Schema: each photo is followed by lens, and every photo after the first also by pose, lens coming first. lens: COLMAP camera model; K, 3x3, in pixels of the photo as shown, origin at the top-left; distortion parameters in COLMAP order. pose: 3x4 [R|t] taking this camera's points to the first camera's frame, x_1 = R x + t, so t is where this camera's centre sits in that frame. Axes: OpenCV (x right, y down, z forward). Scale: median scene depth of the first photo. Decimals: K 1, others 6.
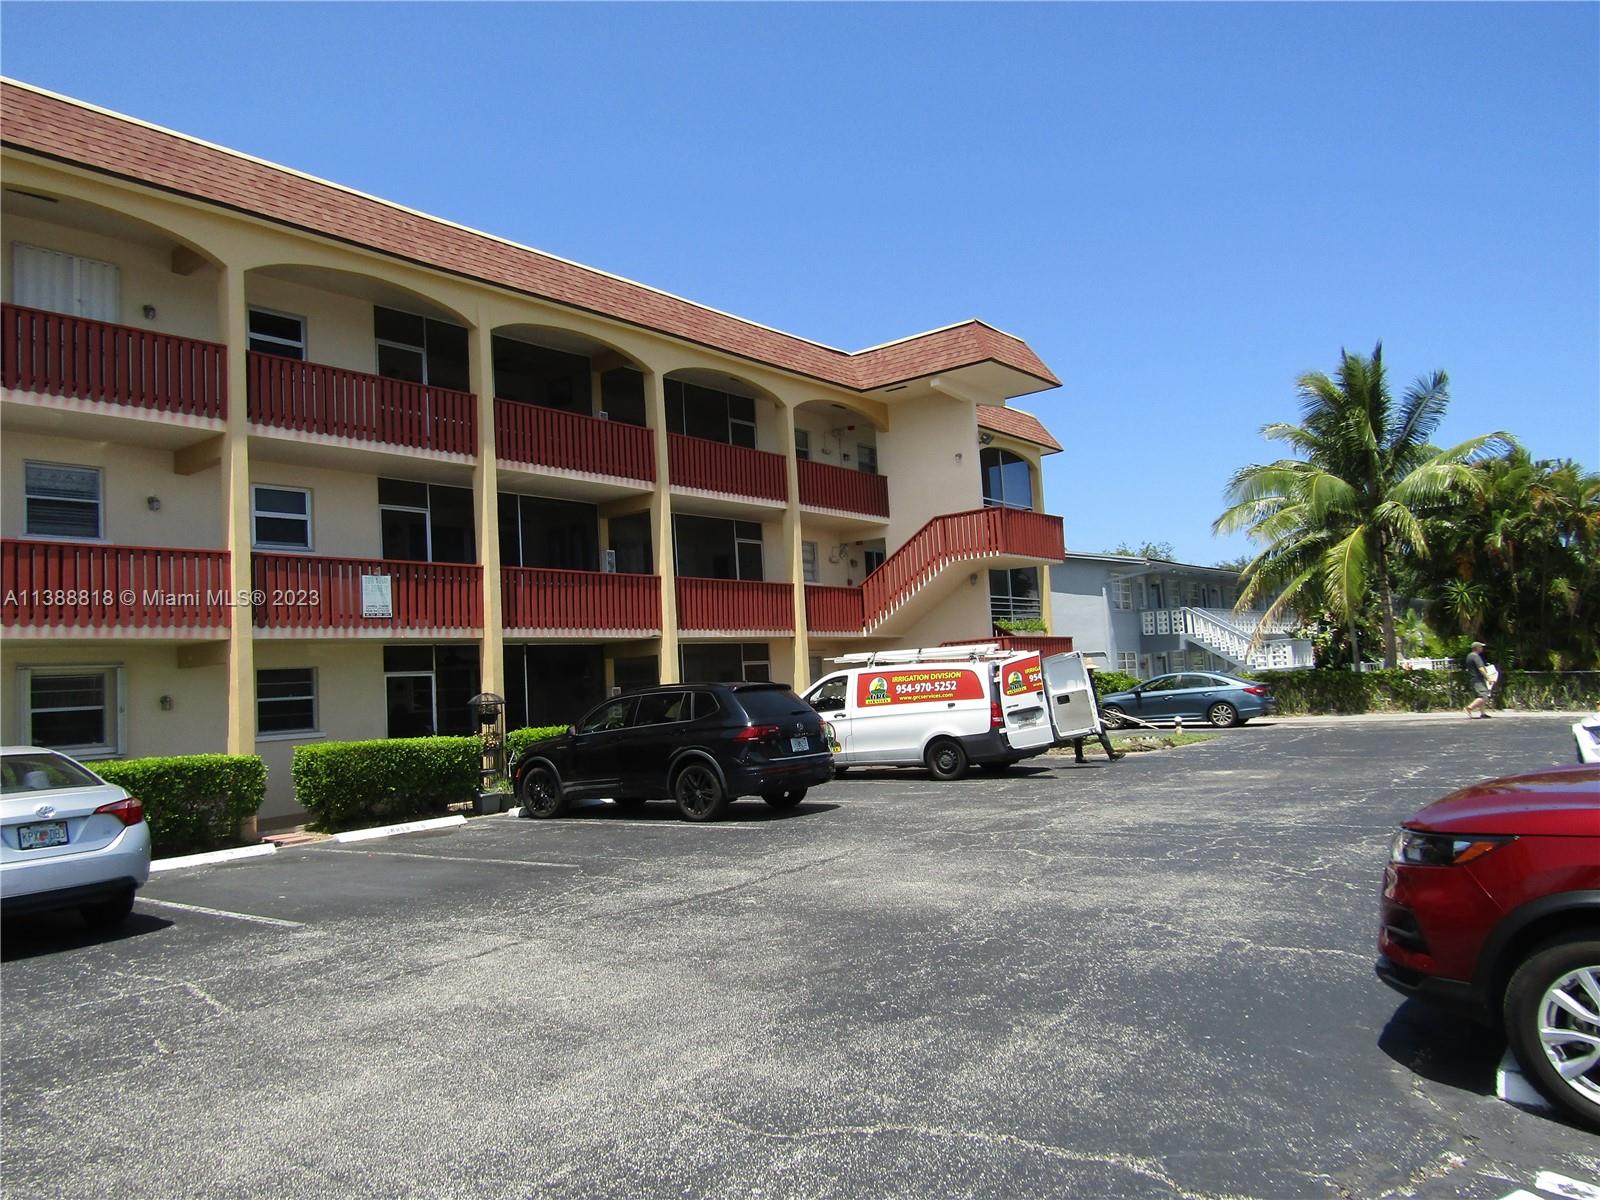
lens RADIAL K [[1130.5, 0, 797.5], [0, 1130.5, 594.9], [0, 0, 1]] dist [-0.021030, 0.007474]
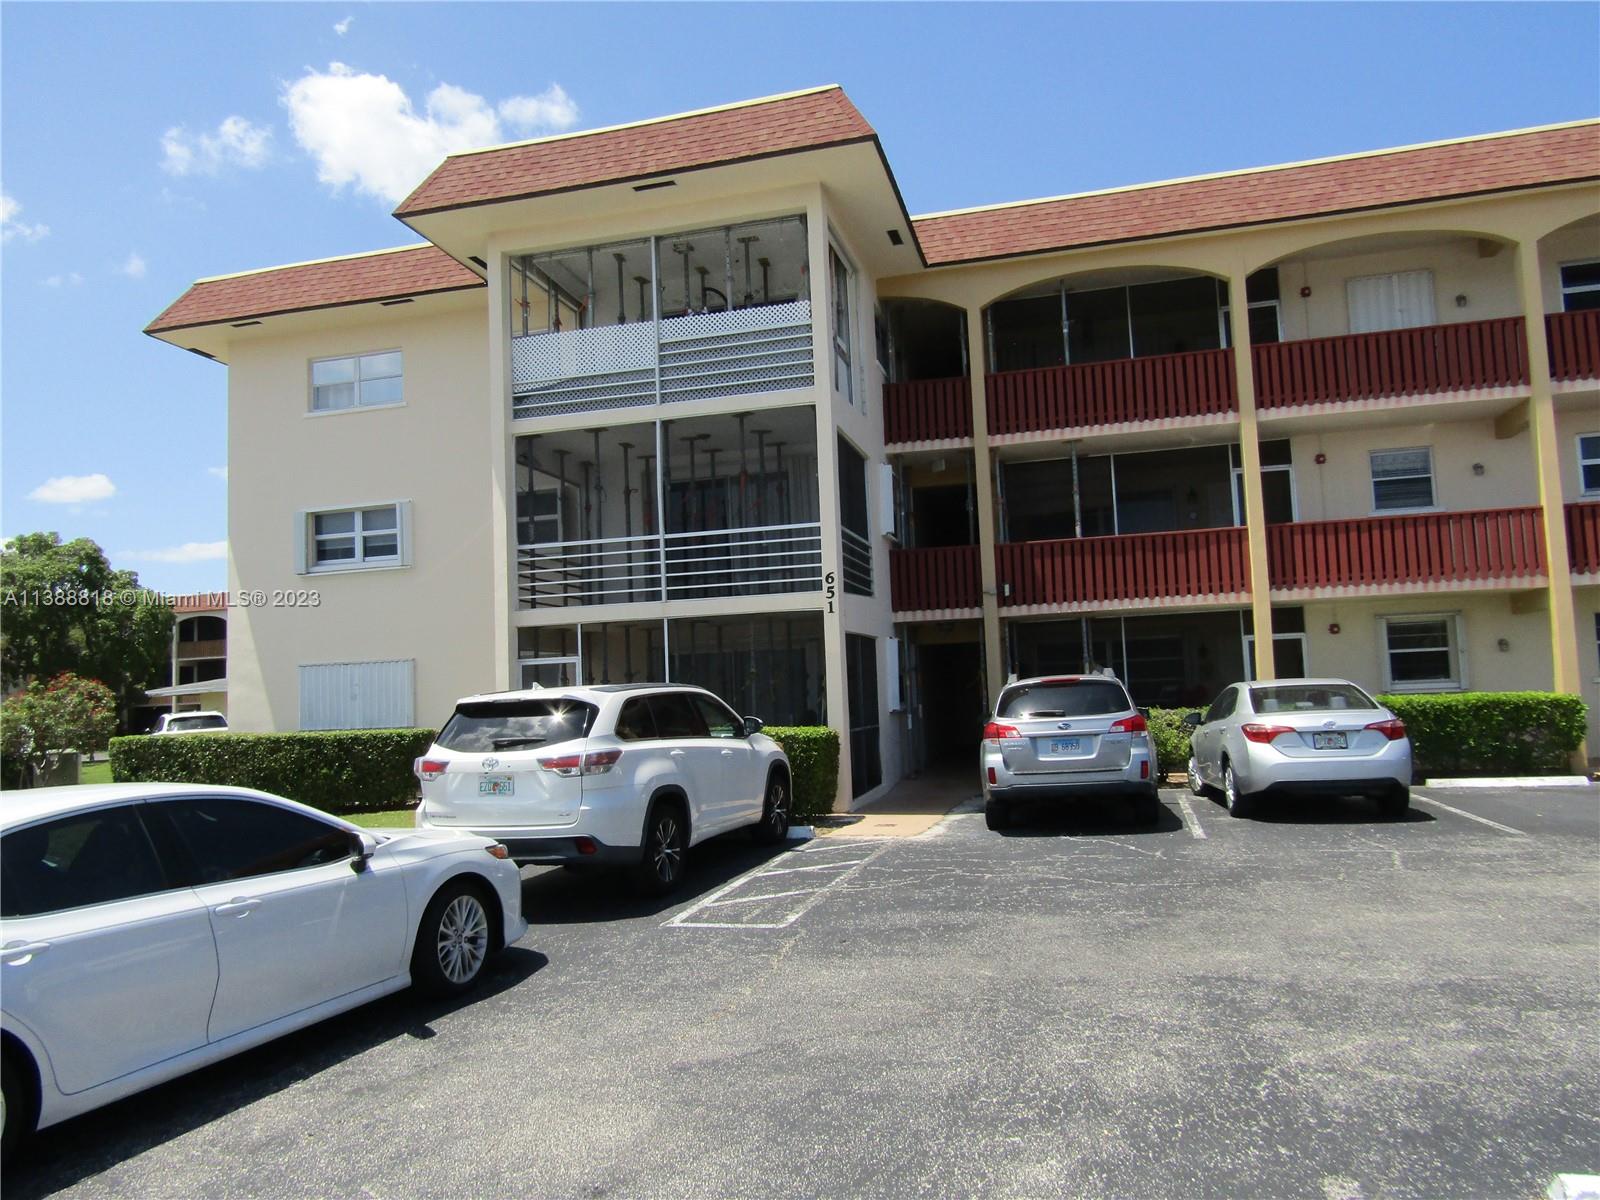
lens RADIAL K [[1130.5, 0, 799.4], [0, 1130.5, 596.2], [0, 0, 1]] dist [-0.021030, 0.007474]
pose [[0.397583, -0.033358, -0.916960, 0.199649], [0.085923, 0.996301, 0.001011, -0.014987], [0.913534, -0.079190, 0.398979, -0.091600]]
